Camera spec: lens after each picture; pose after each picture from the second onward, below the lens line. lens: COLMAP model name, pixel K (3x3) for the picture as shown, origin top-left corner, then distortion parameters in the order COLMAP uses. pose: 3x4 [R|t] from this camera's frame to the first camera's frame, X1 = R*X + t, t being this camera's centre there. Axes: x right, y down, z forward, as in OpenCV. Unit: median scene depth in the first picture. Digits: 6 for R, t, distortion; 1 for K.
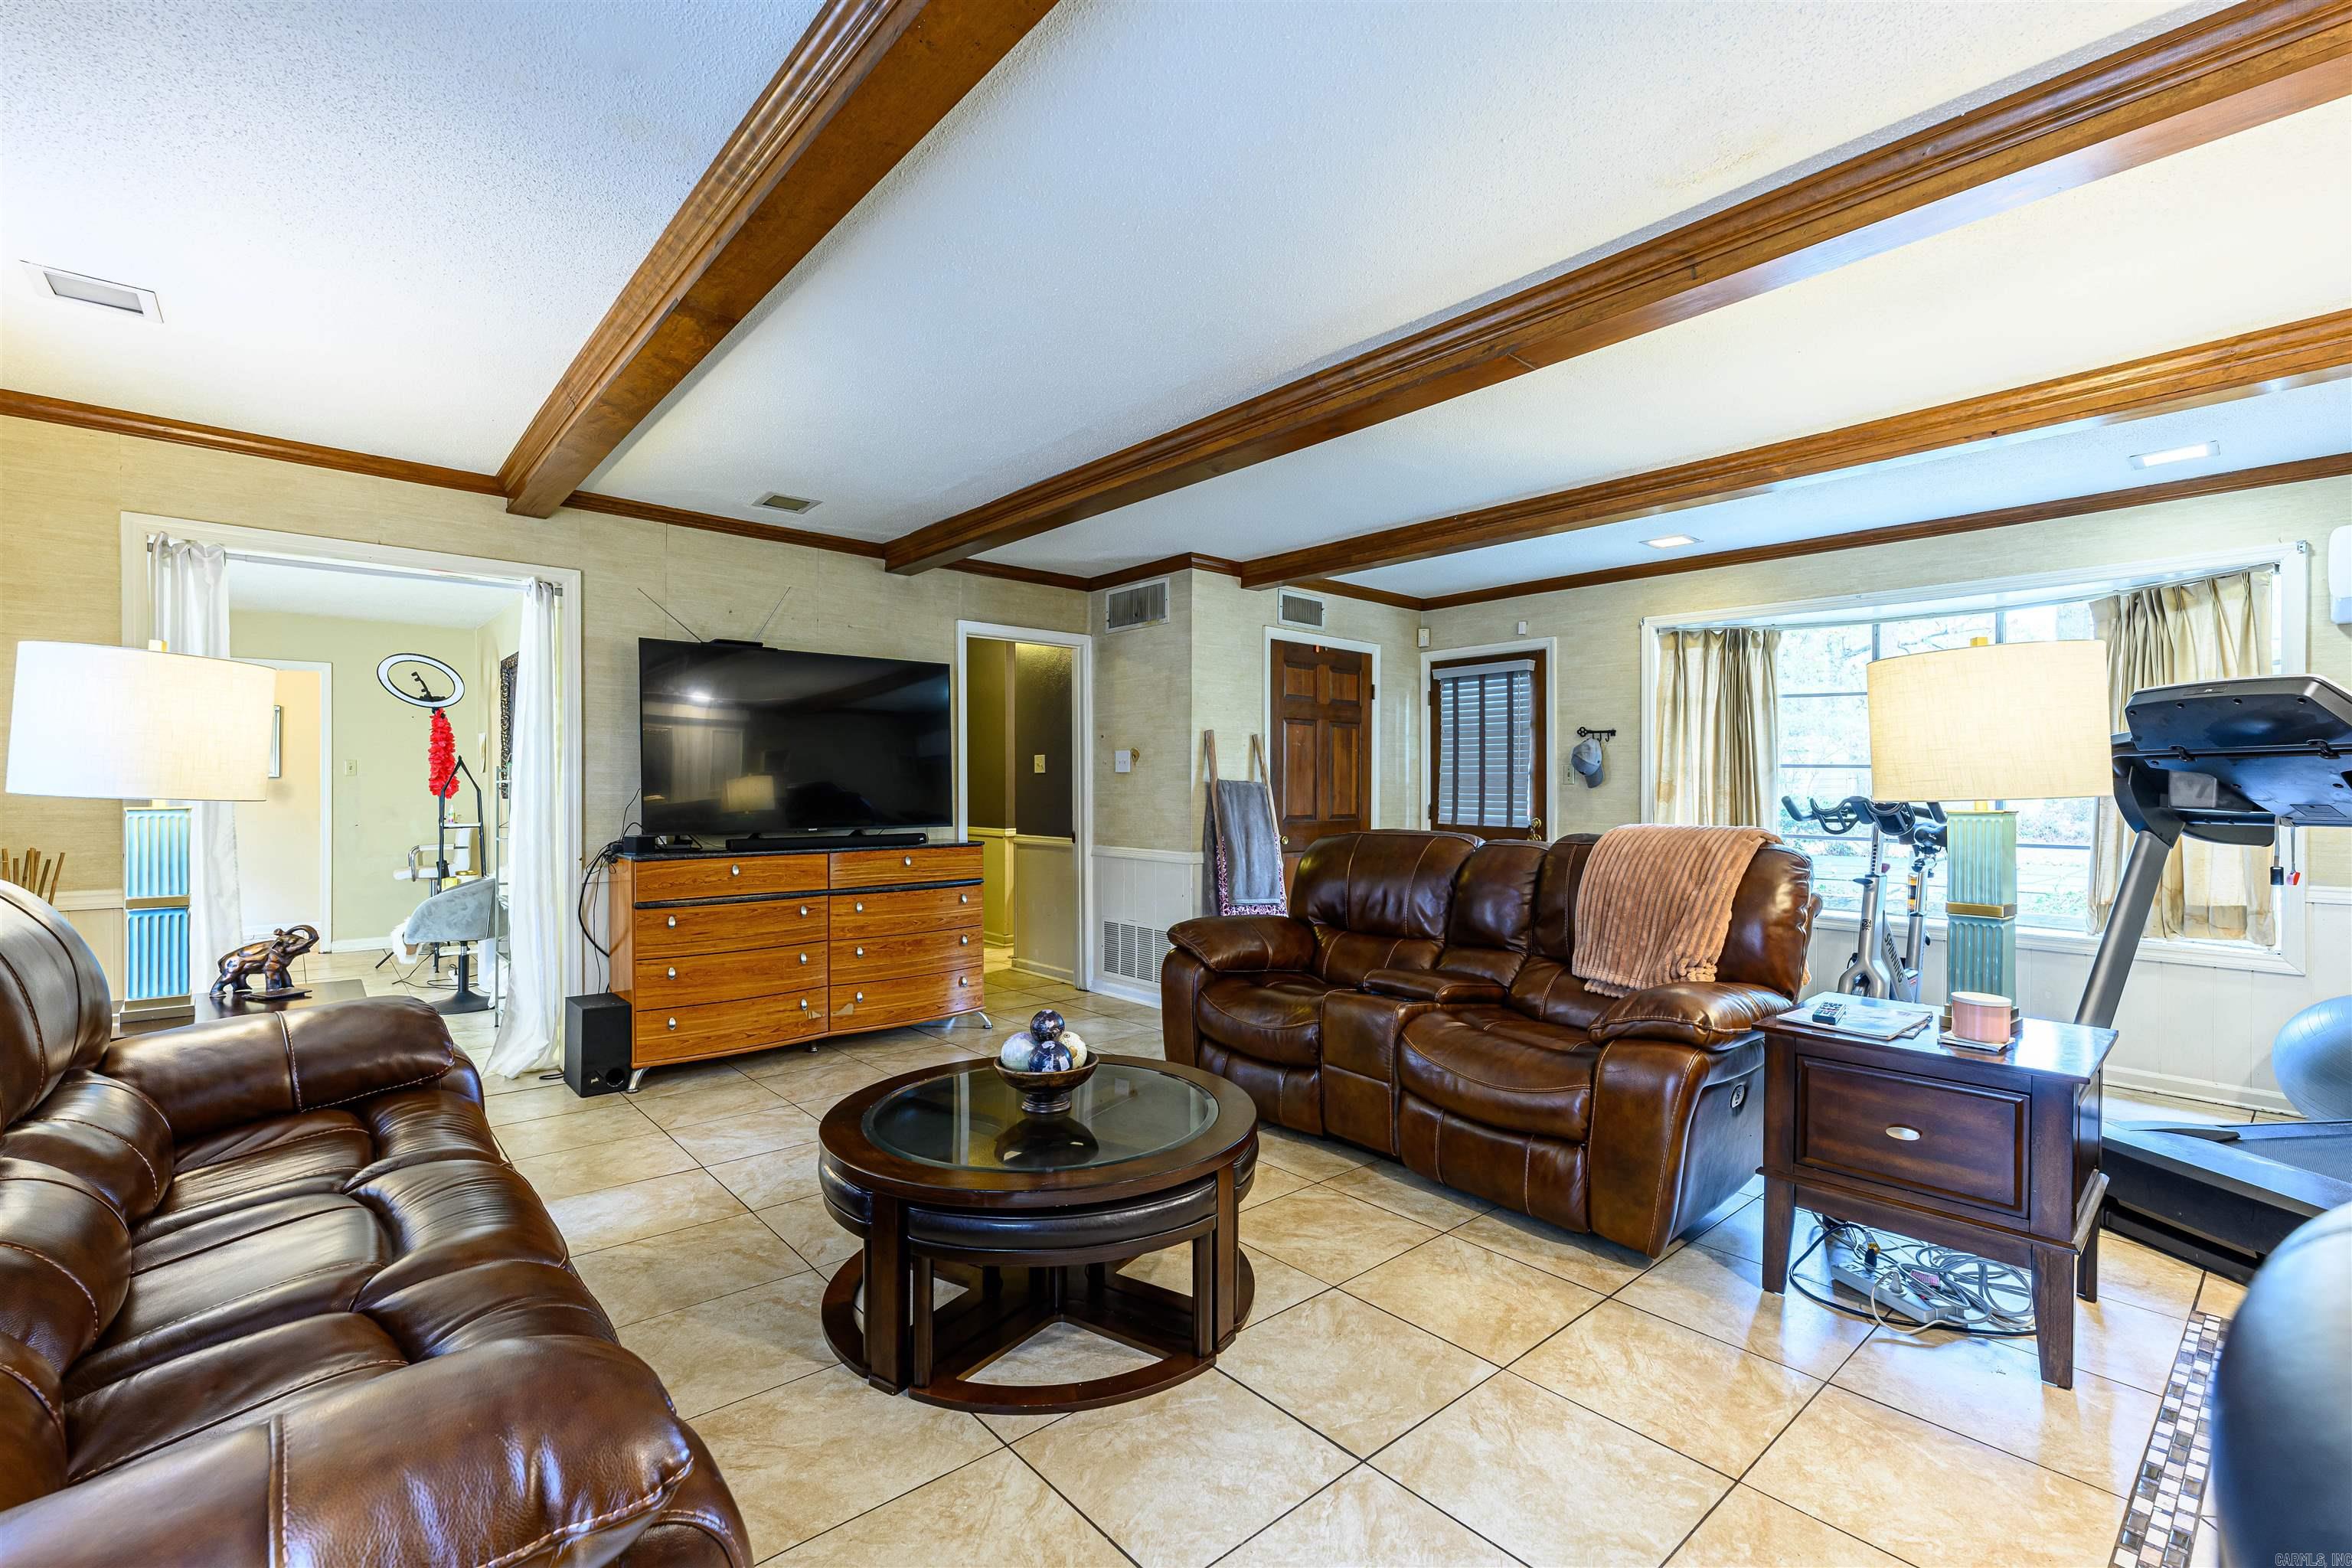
lens RADIAL K [[1032.3, 0, 1183.3], [0, 1032.3, 783.9], [0, 0, 1]] dist [-0.002897, 0.000238]
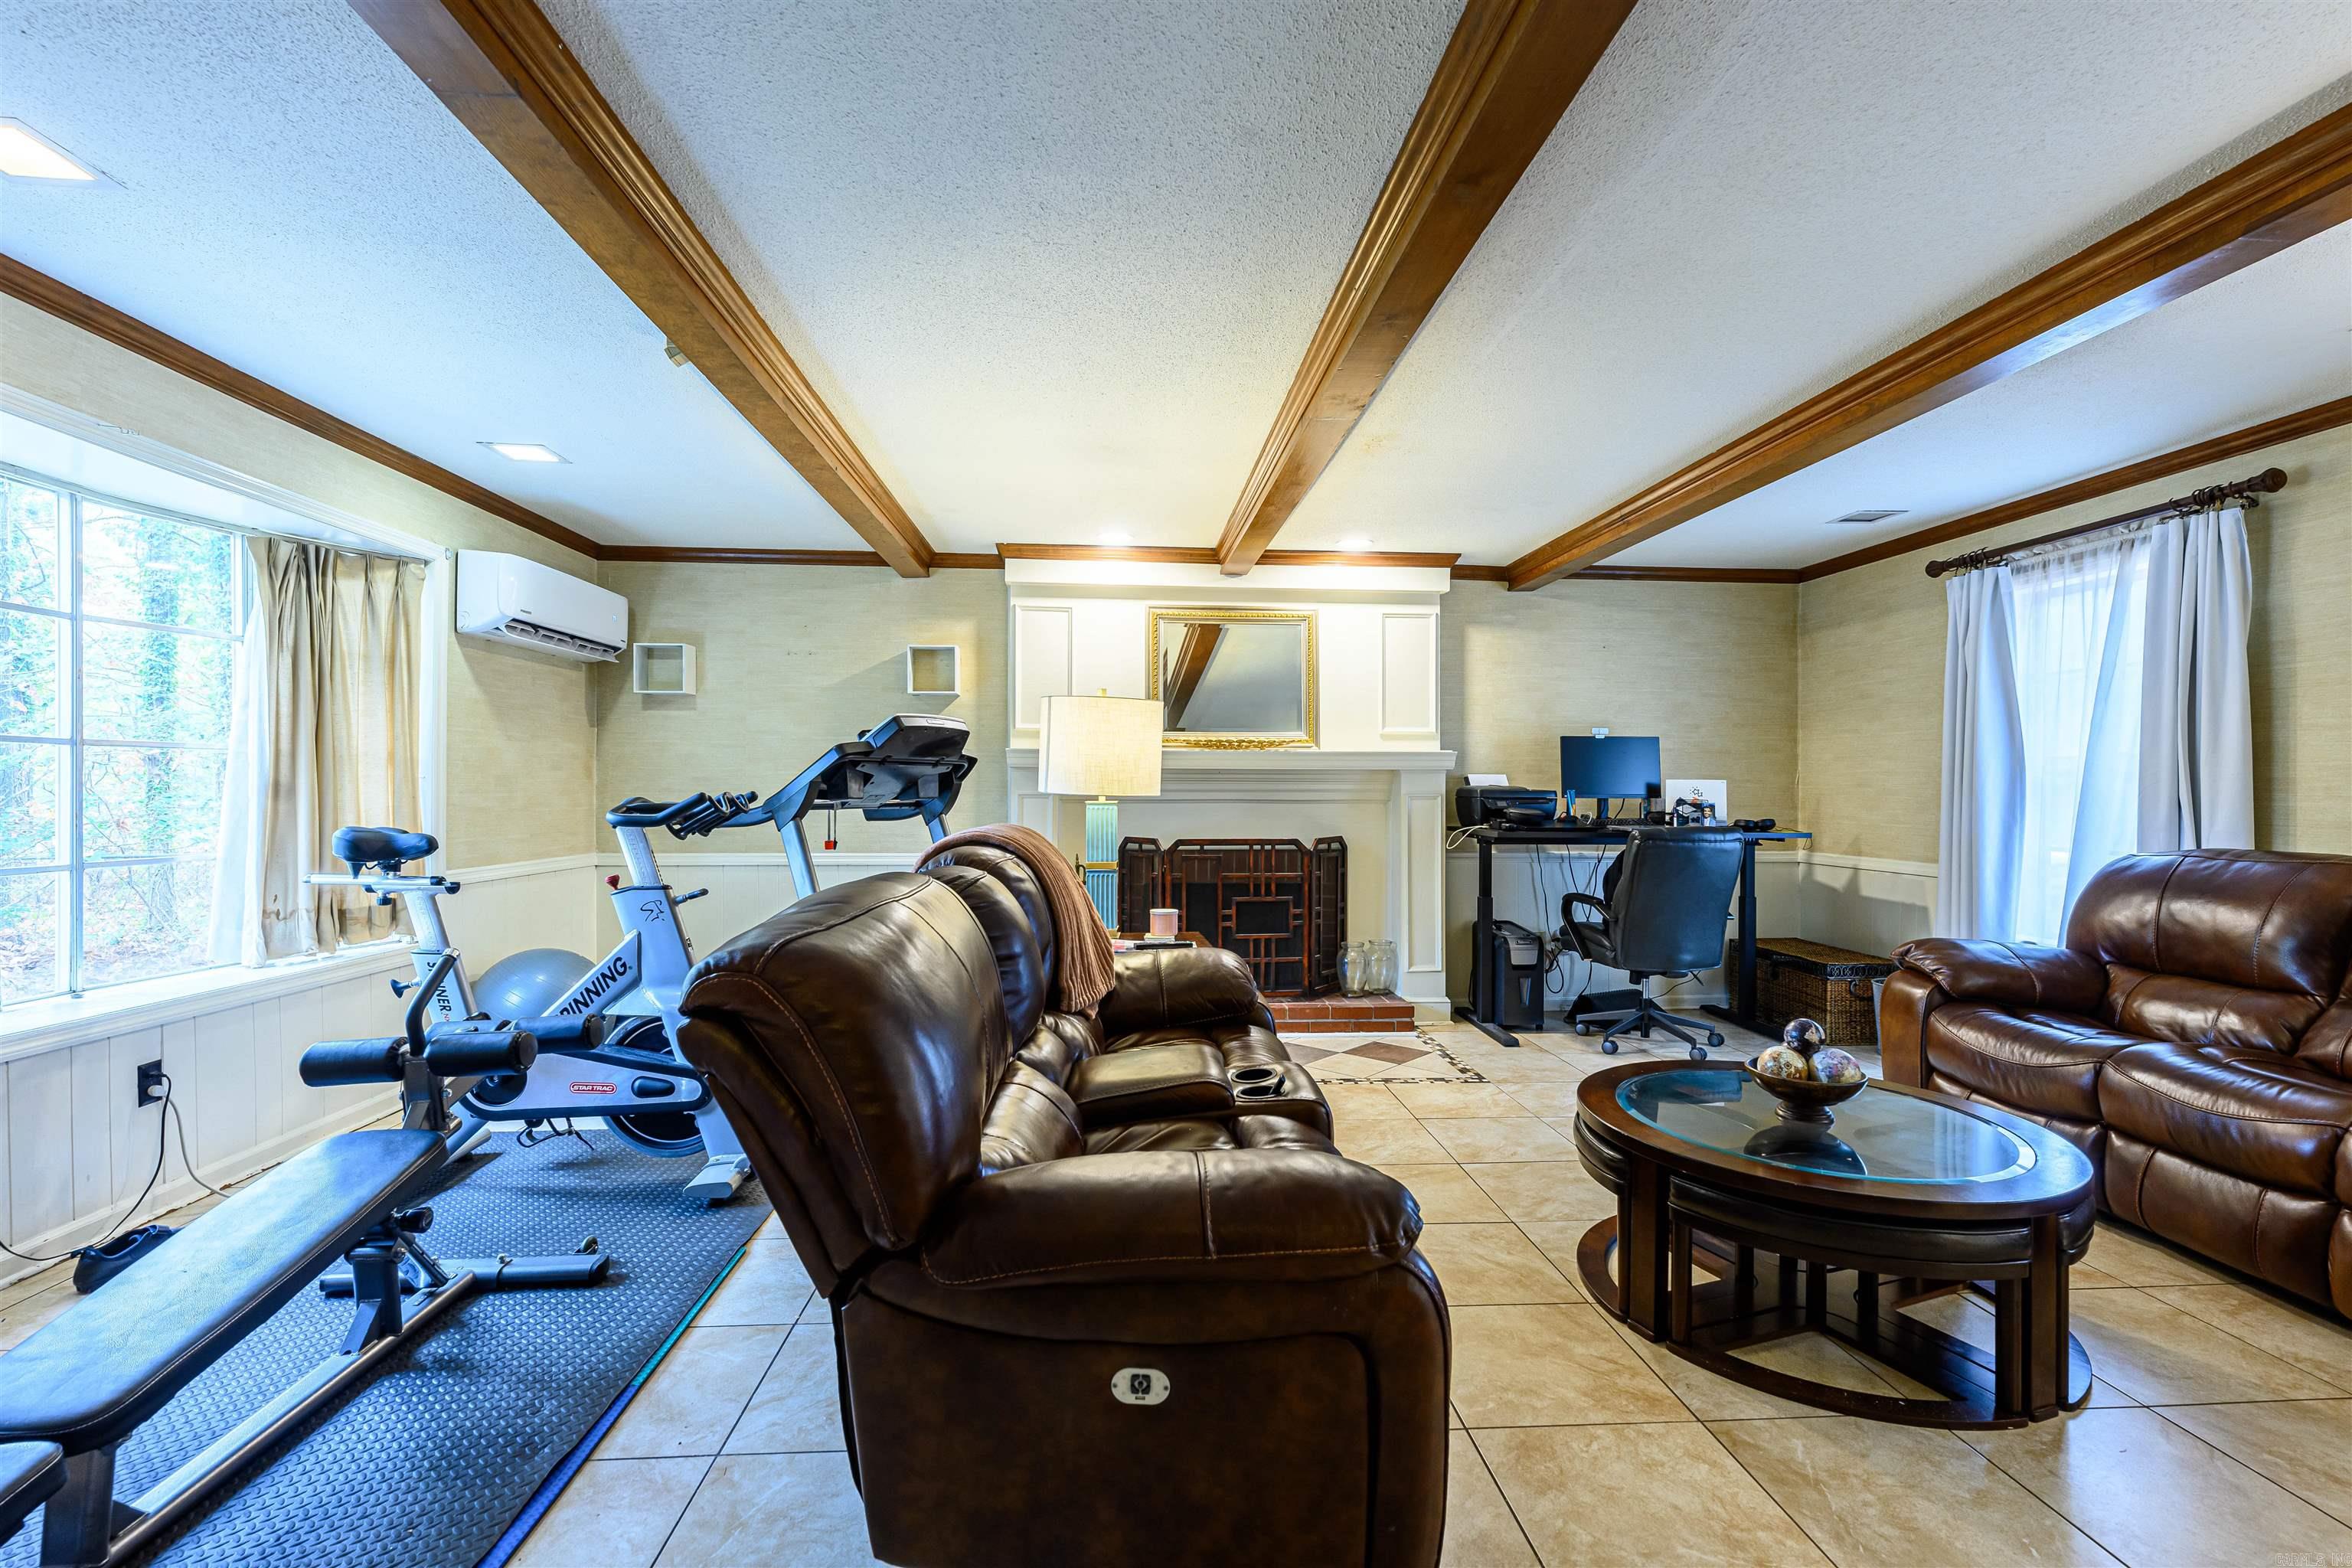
lens RADIAL K [[1032.3, 0, 1174.0], [0, 1032.3, 785.4], [0, 0, 1]] dist [-0.002897, 0.000238]
pose [[-0.797066, -0.007197, 0.603850, -0.109080], [-0.013418, 0.999893, -0.005794, 0.003747], [-0.603743, -0.012720, -0.797077, 0.959814]]
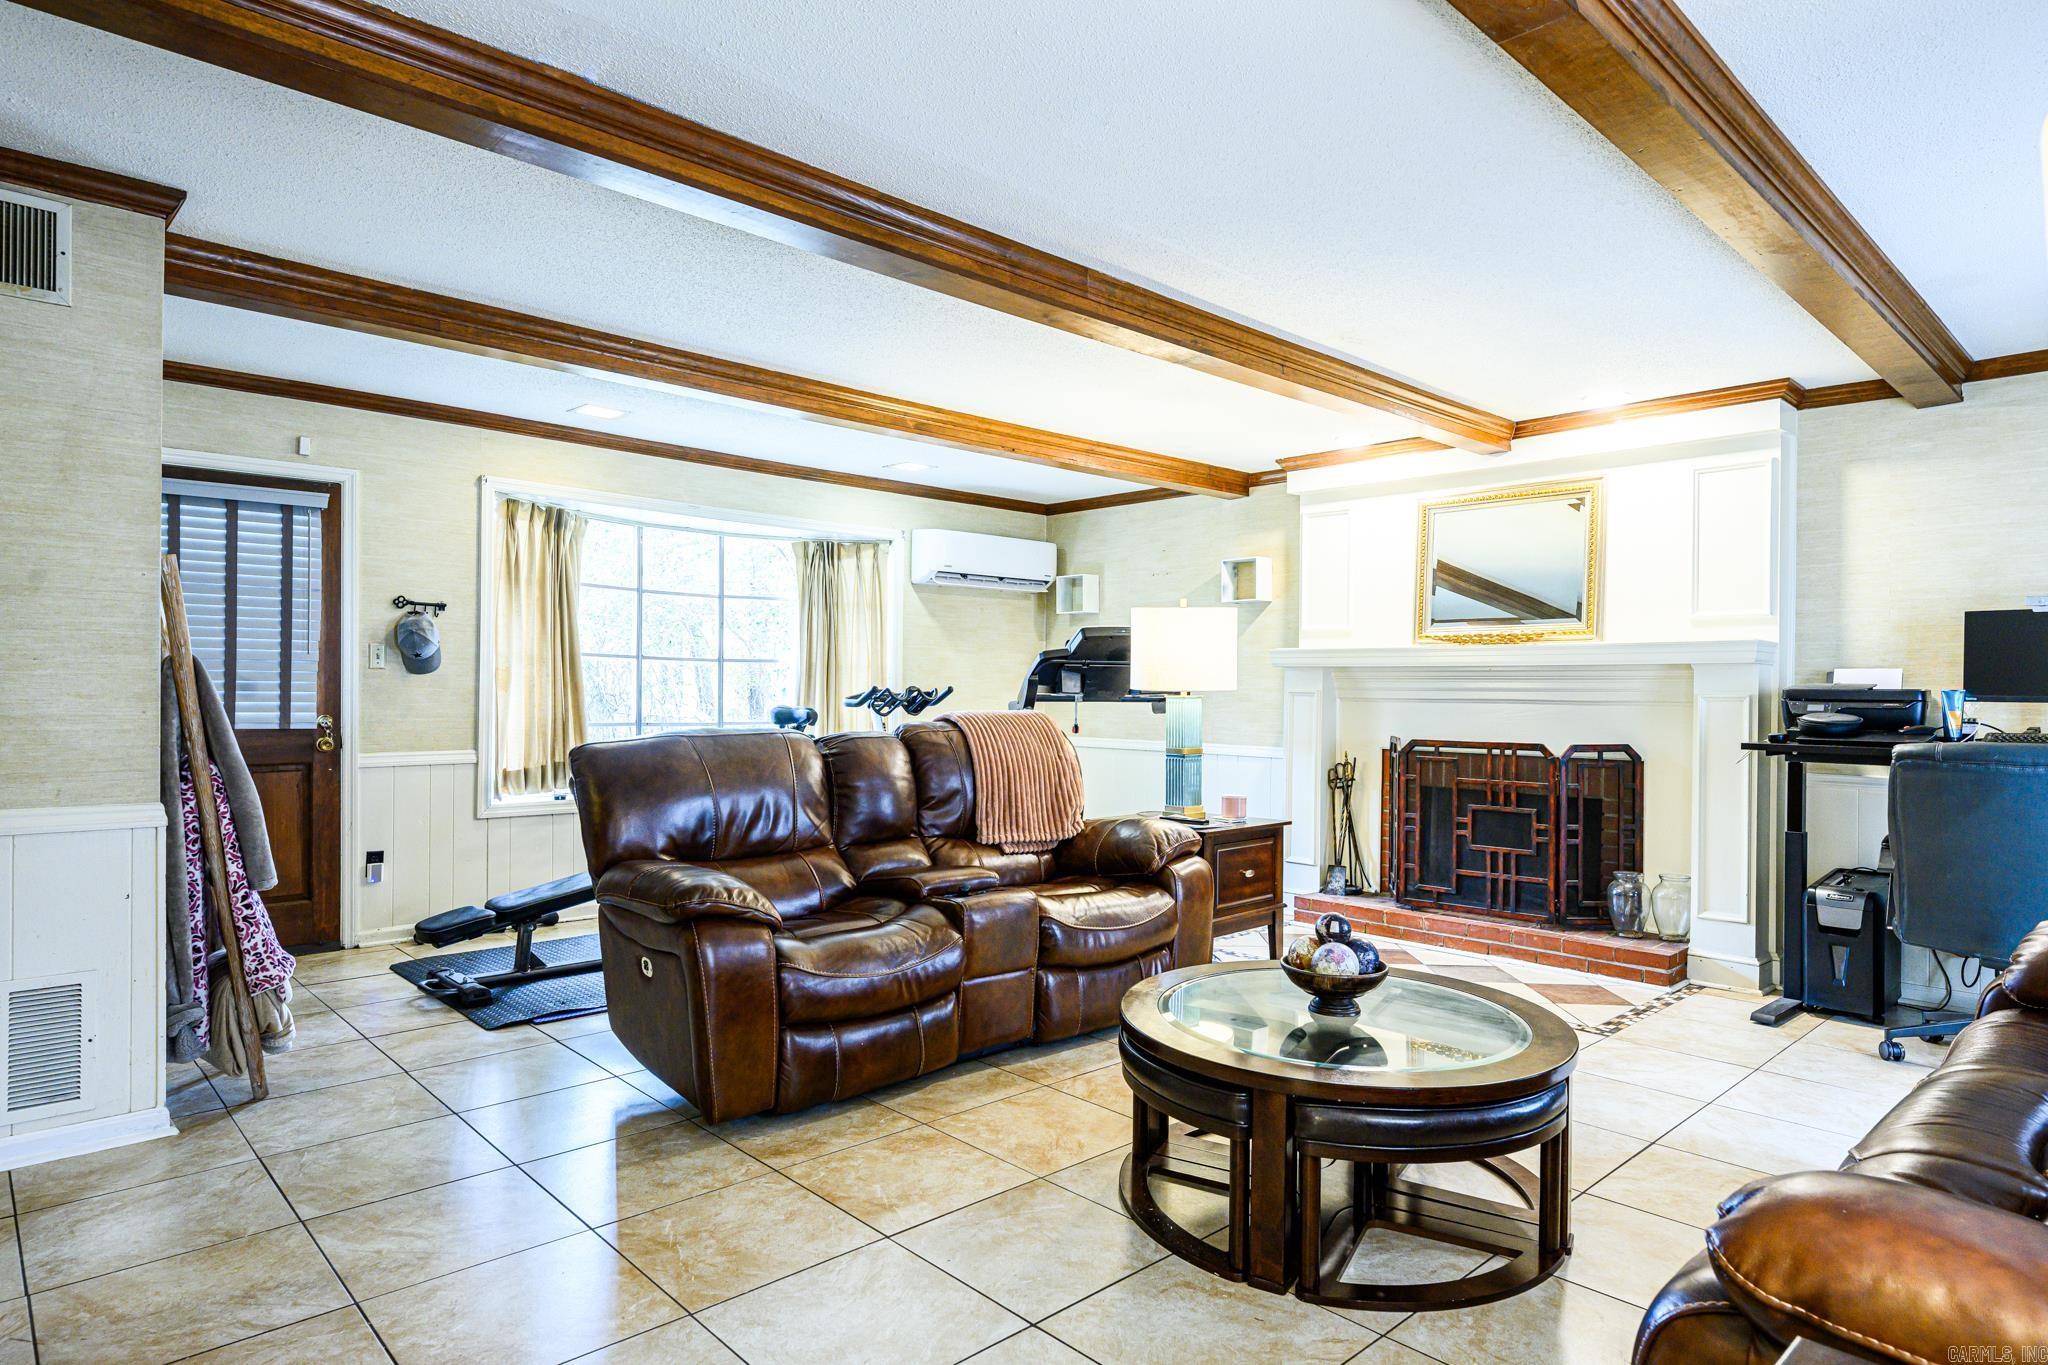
lens RADIAL K [[1165.0, 0, 1031.3], [0, 1165.0, 689.1], [0, 0, 1]] dist [0.004443, 0.001395]
pose [[-0.038595, -0.007885, 0.999224, -0.545510], [-0.016466, 0.999838, 0.007254, 0.001173], [-0.999119, -0.016173, -0.038718, 0.594617]]
